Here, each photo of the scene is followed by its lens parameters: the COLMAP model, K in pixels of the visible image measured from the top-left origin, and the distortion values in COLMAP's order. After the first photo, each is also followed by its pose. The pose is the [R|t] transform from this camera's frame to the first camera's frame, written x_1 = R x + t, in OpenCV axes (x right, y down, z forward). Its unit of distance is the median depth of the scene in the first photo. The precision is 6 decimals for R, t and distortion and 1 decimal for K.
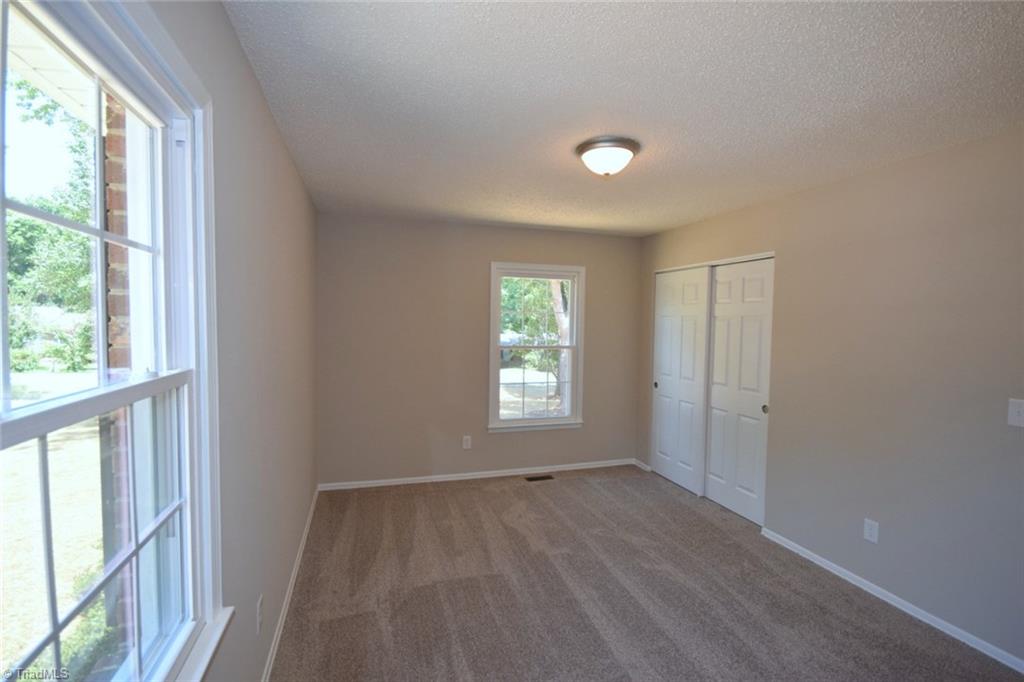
lens RADIAL K [[445.5, 0, 510.8], [0, 445.5, 345.0], [0, 0, 1]] dist [0.007547, -0.008871]
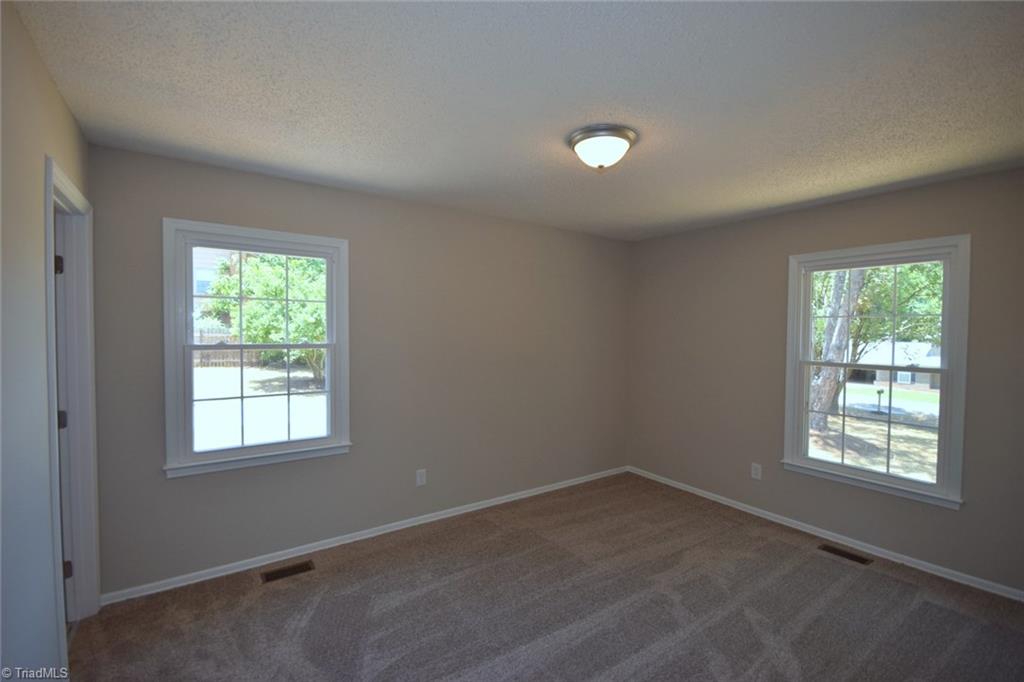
lens RADIAL K [[445.5, 0, 520.3], [0, 445.5, 339.3], [0, 0, 1]] dist [0.007547, -0.008871]
pose [[0.327011, 0.013408, -0.944925, 0.590303], [-0.049333, 0.998778, -0.002901, -0.010152], [0.943732, 0.047564, 0.327273, 0.299060]]
